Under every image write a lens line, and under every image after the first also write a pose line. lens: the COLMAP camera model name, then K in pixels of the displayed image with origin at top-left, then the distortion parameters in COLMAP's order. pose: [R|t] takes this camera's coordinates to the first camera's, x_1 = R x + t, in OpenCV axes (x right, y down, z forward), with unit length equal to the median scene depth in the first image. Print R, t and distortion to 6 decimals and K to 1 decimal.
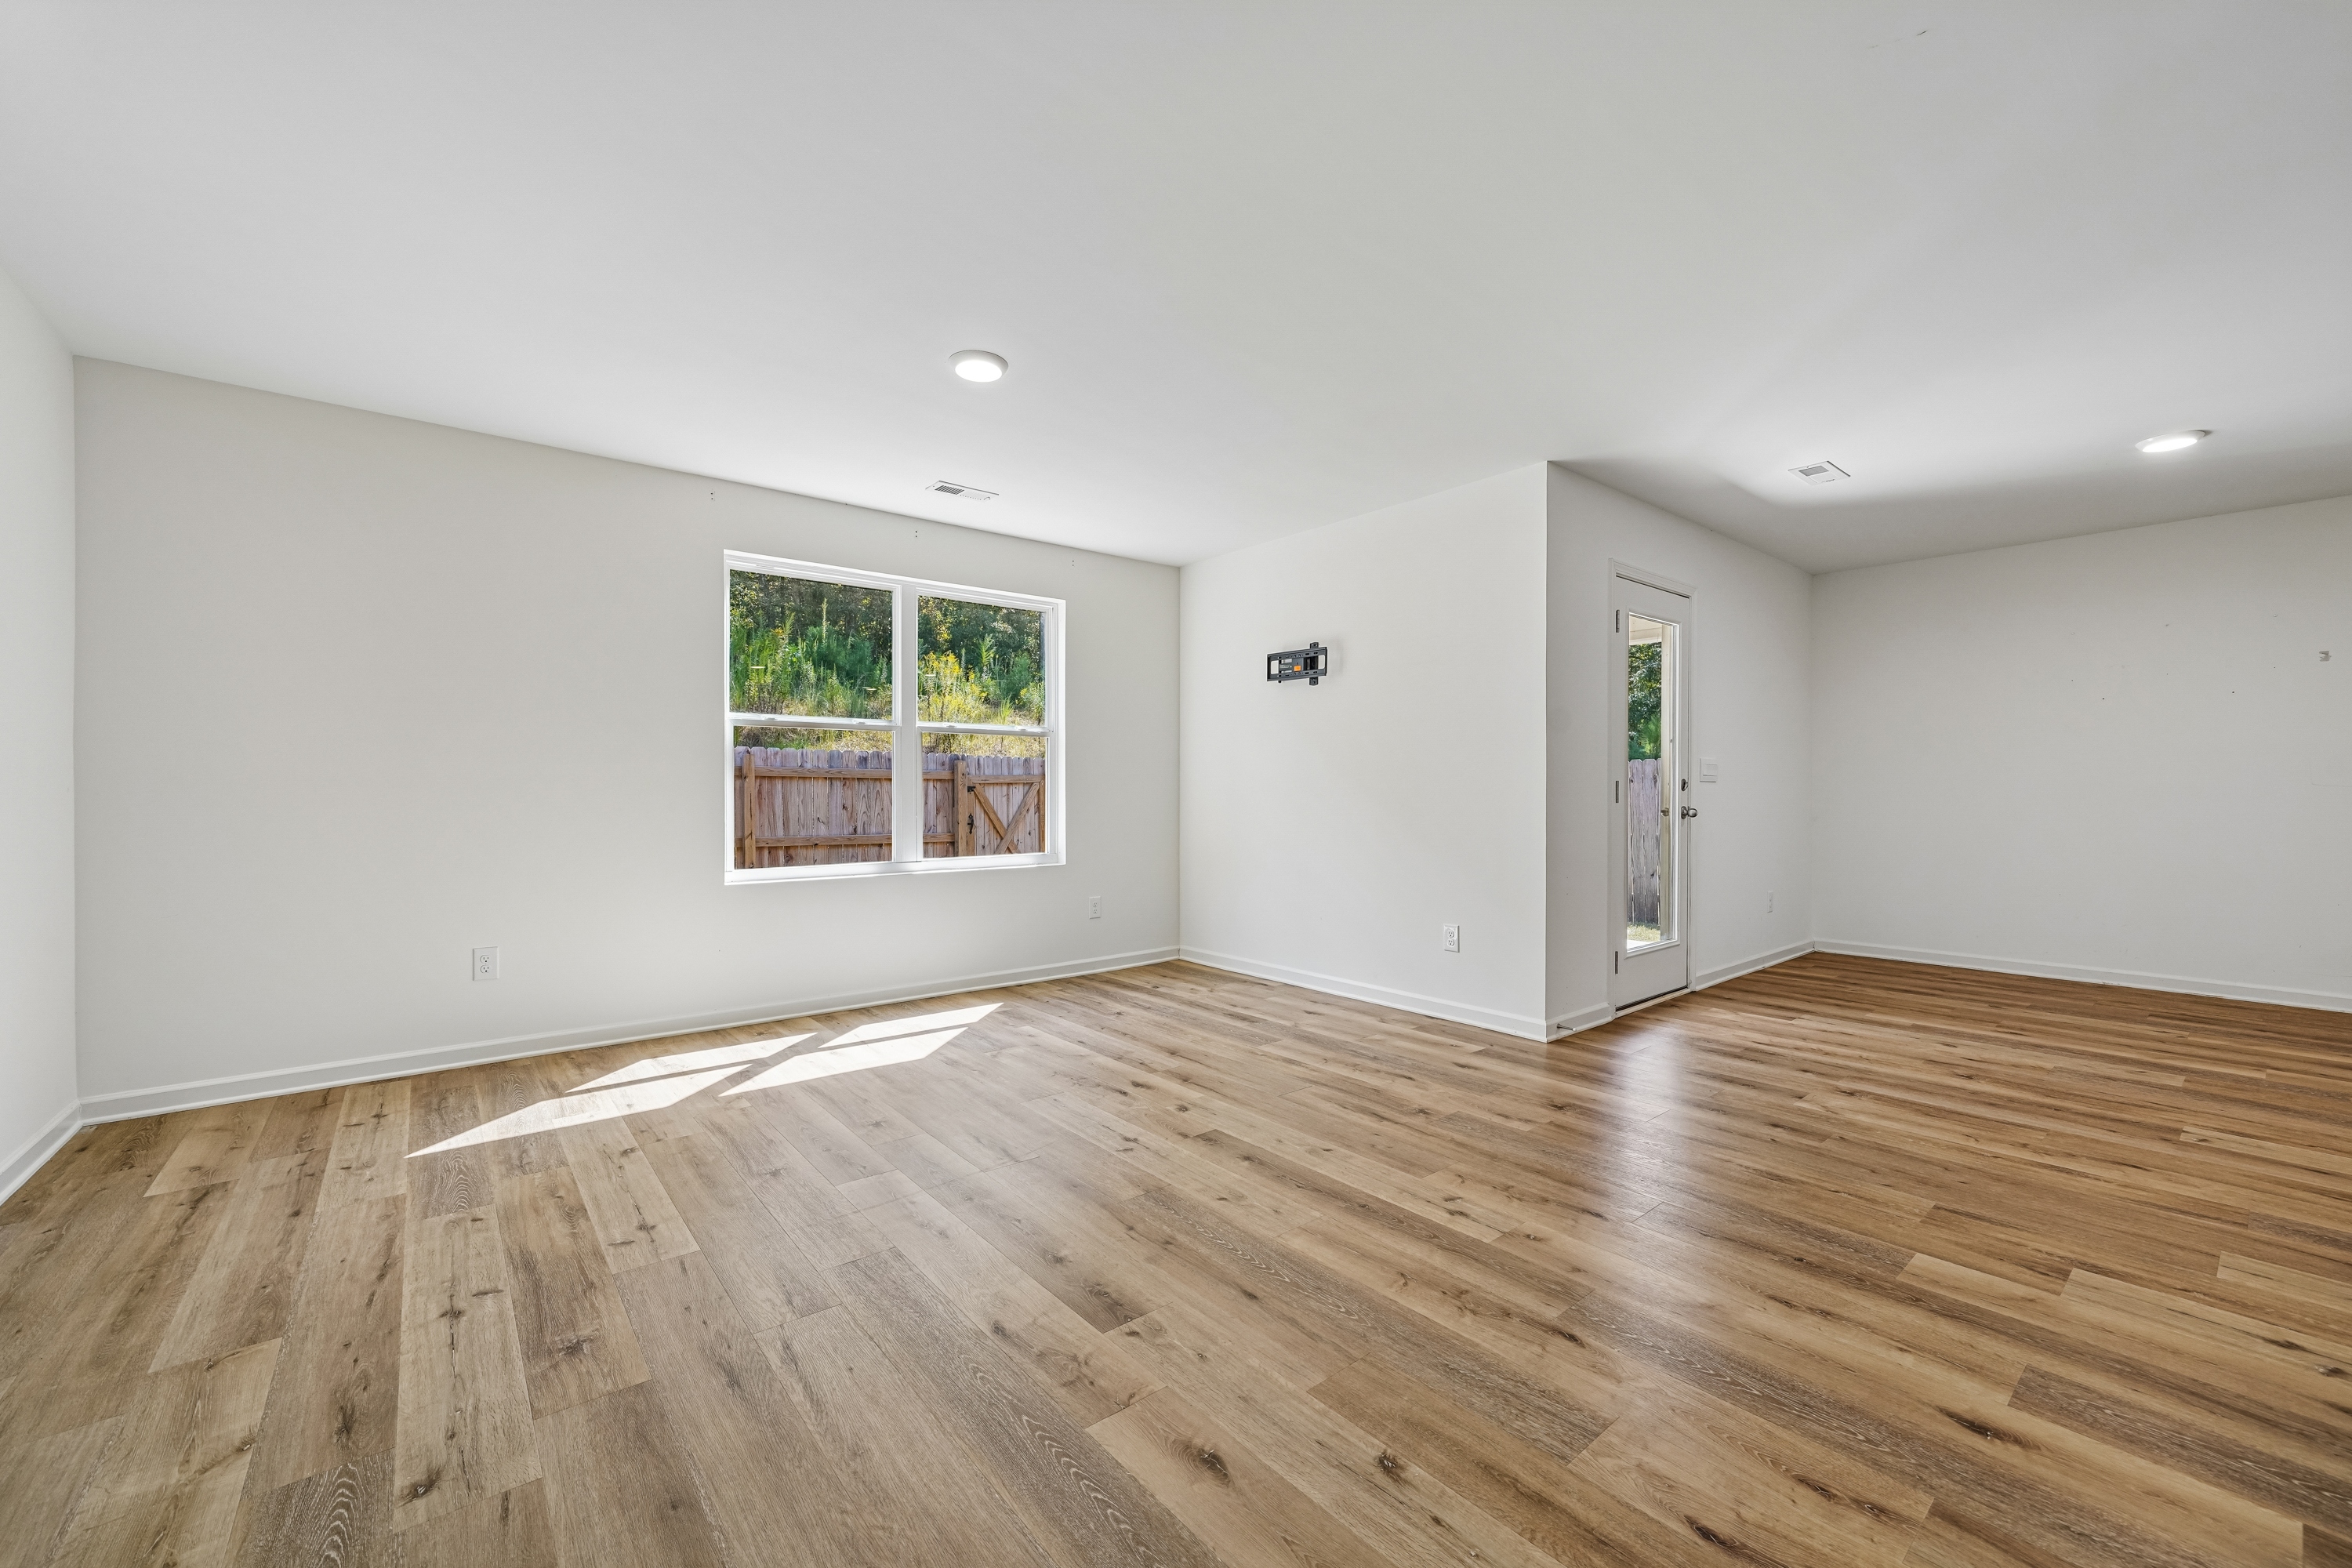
lens RADIAL K [[930.0, 0, 1186.8], [0, 930.0, 788.8], [0, 0, 1]] dist [-0.000864, -0.000023]
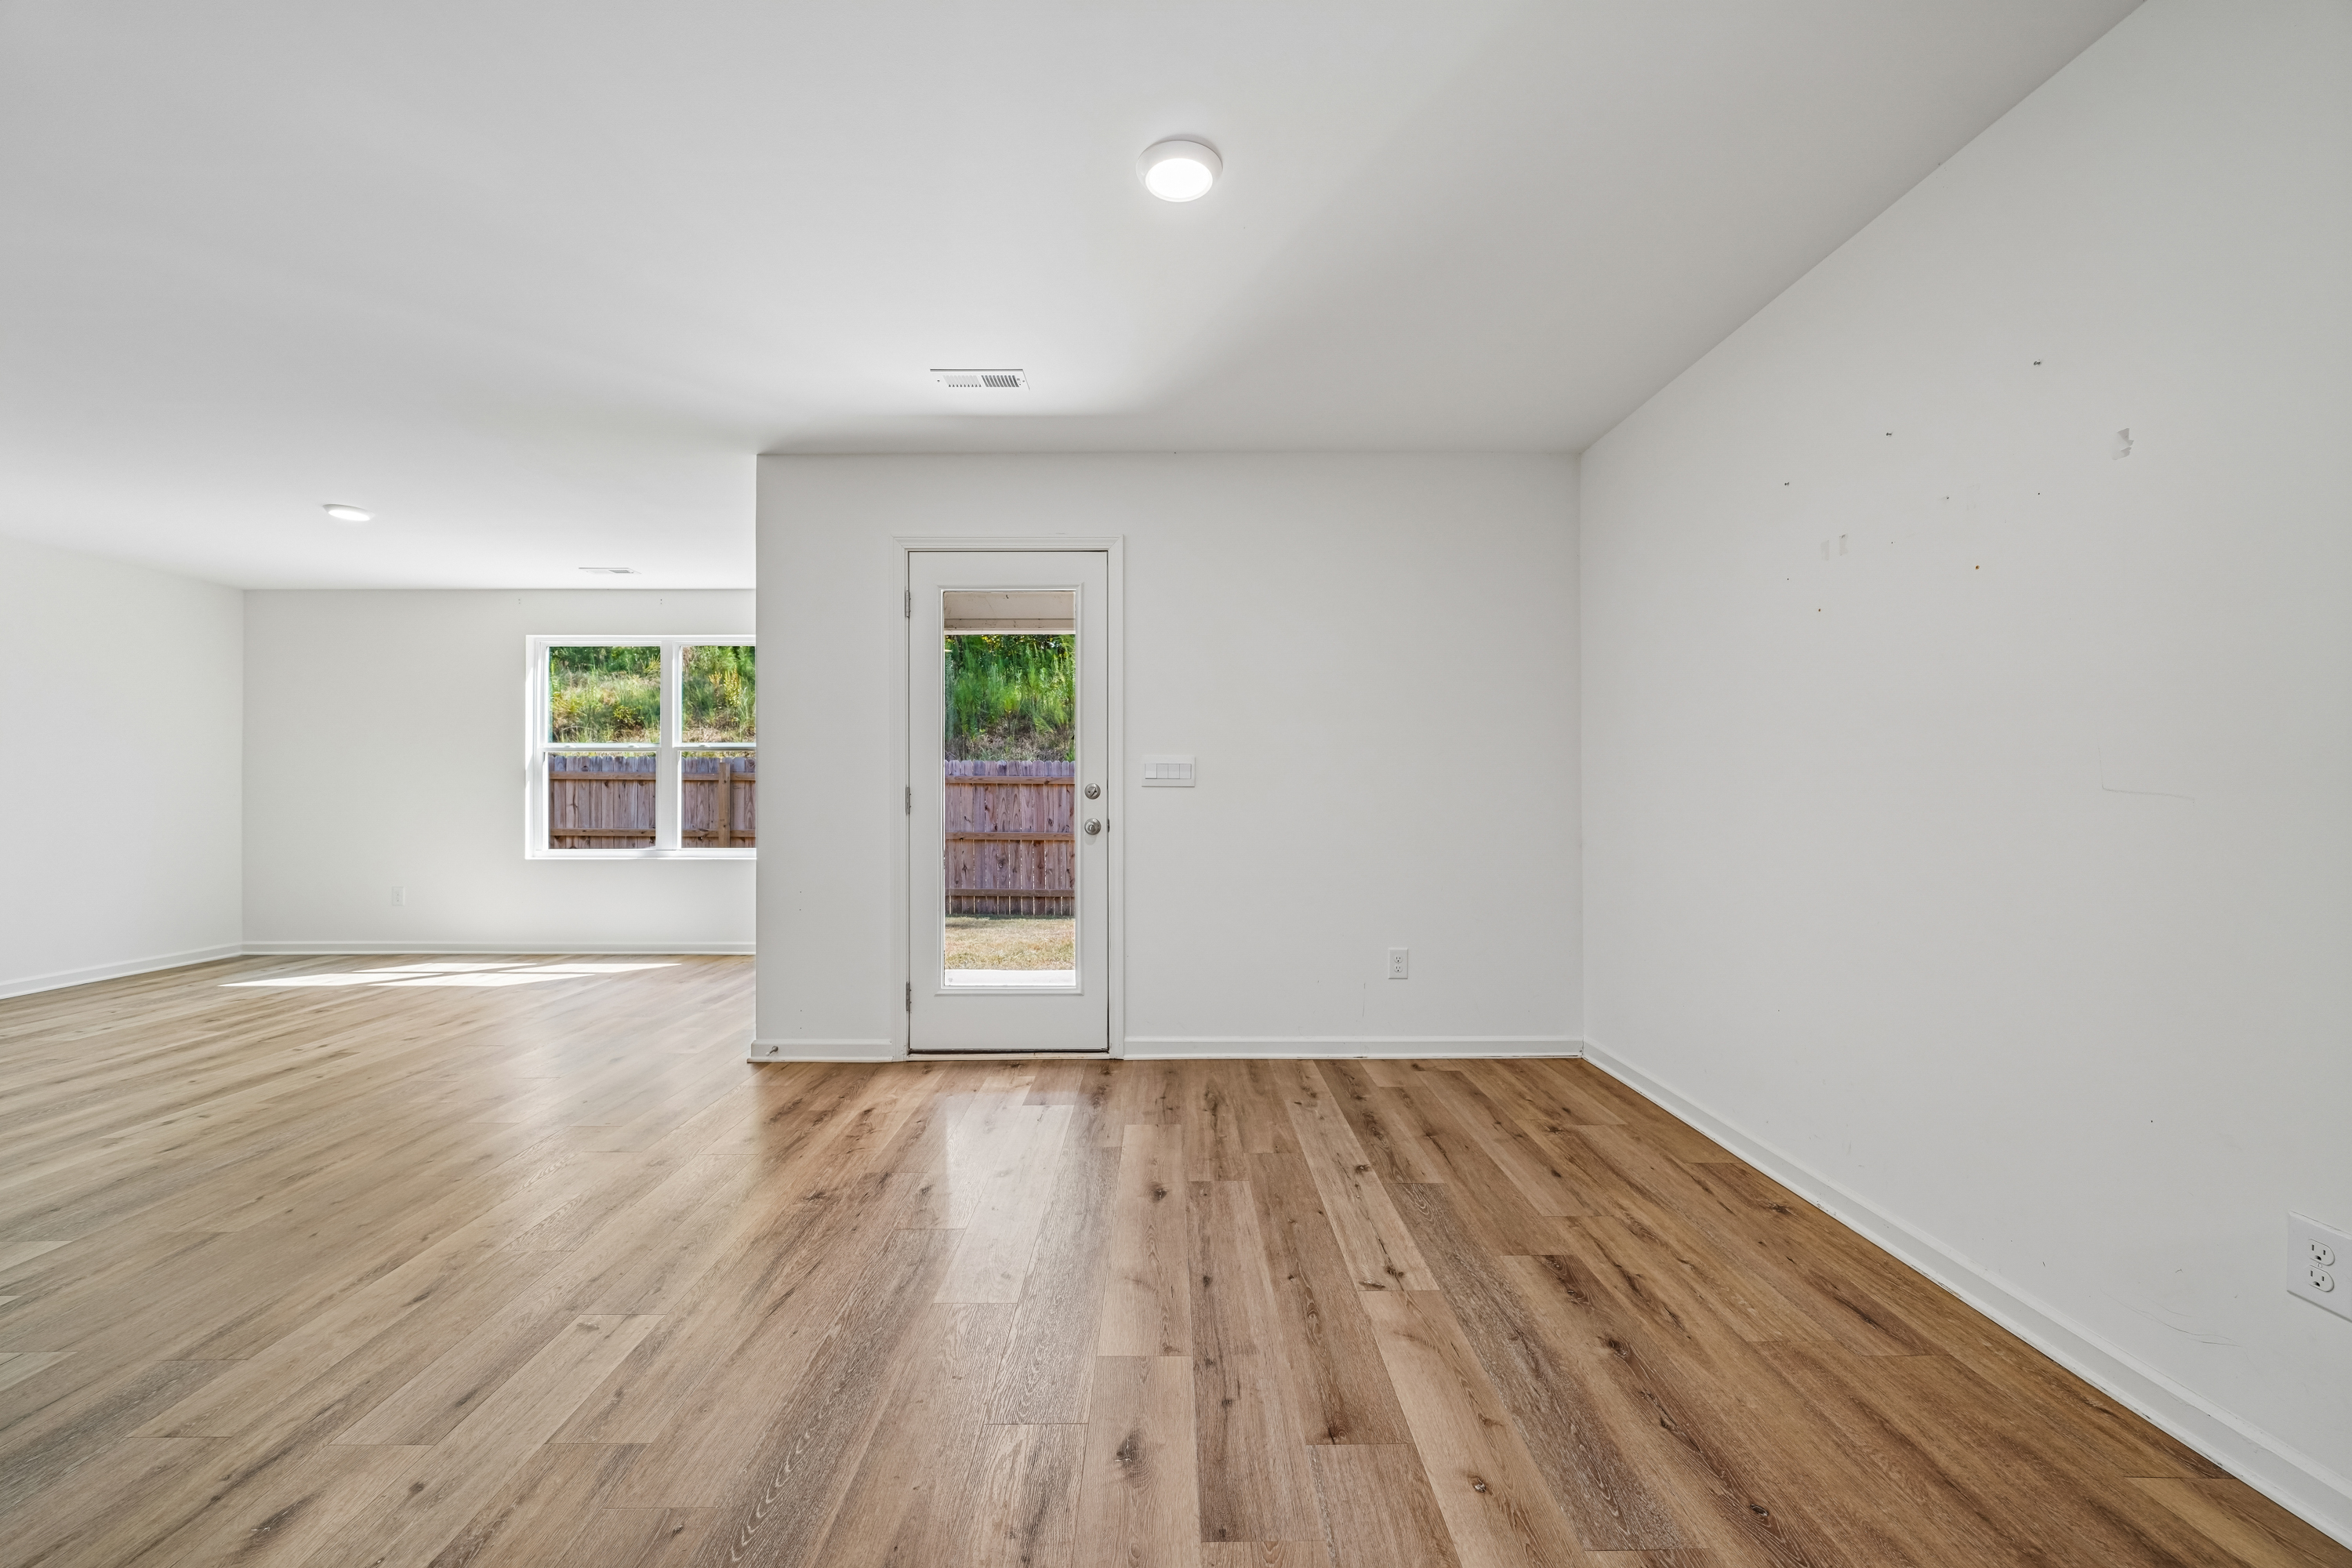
lens RADIAL K [[930.0, 0, 1174.8], [0, 930.0, 784.3], [0, 0, 1]] dist [-0.000864, -0.000023]
pose [[0.767465, -0.005697, -0.641065, 1.119704], [0.001203, 0.999972, -0.007446, -0.003554], [0.641089, 0.004943, 0.767450, 0.457970]]
